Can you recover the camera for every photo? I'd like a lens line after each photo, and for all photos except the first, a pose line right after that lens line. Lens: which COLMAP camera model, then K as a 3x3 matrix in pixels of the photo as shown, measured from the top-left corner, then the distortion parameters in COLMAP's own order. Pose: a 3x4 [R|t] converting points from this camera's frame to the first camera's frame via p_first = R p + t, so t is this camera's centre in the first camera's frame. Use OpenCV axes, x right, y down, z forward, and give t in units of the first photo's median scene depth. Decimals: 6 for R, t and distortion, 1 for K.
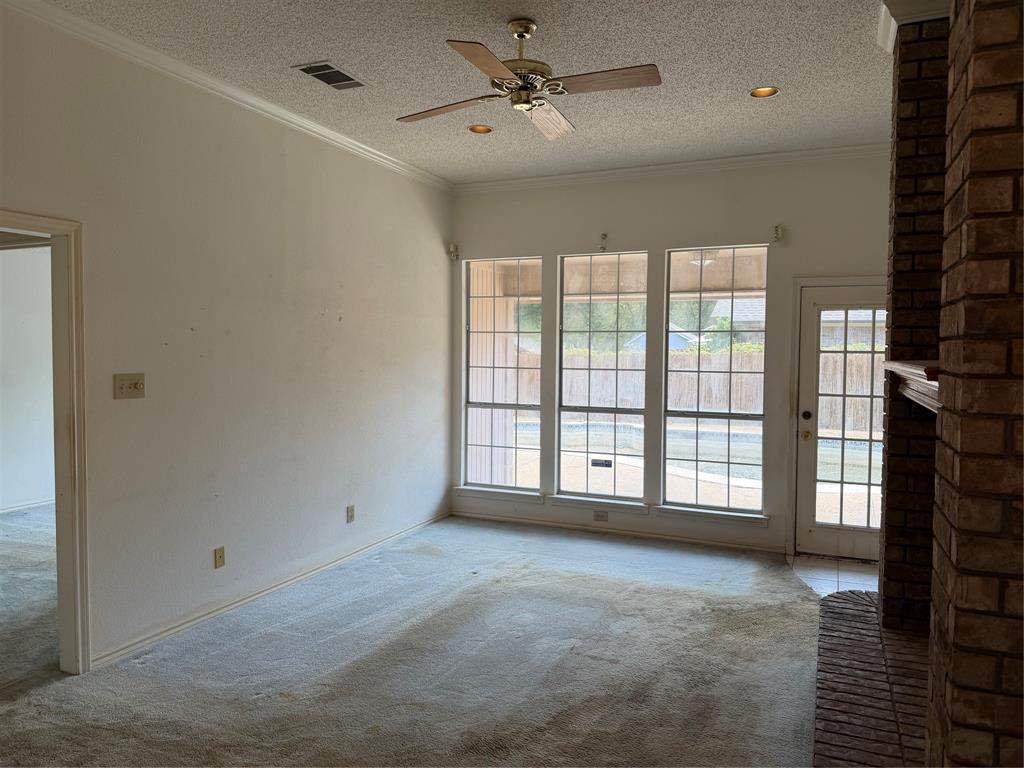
lens RADIAL K [[730.4, 0, 516.3], [0, 730.4, 381.4], [0, 0, 1]] dist [0.048506, -0.063152]
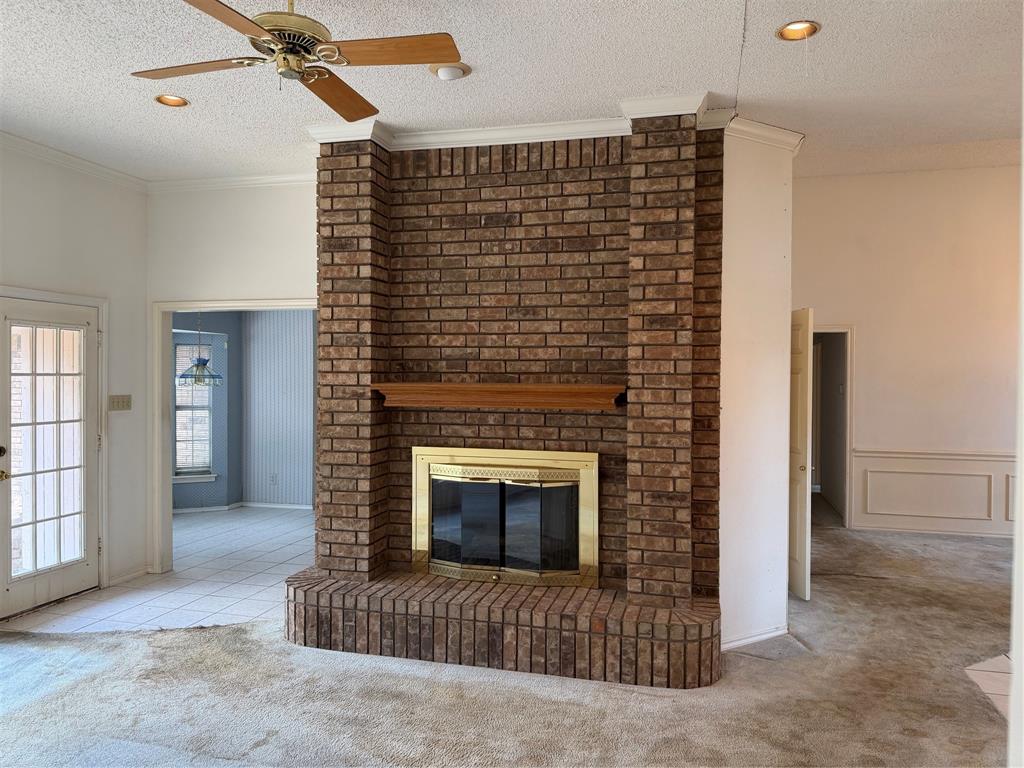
lens RADIAL K [[730.4, 0, 517.8], [0, 730.4, 381.2], [0, 0, 1]] dist [0.048506, -0.063152]
pose [[-0.155301, -0.012125, 0.987793, -0.633771], [0.037900, 0.999115, 0.018222, -0.031456], [-0.987140, 0.040267, -0.154704, 0.690129]]
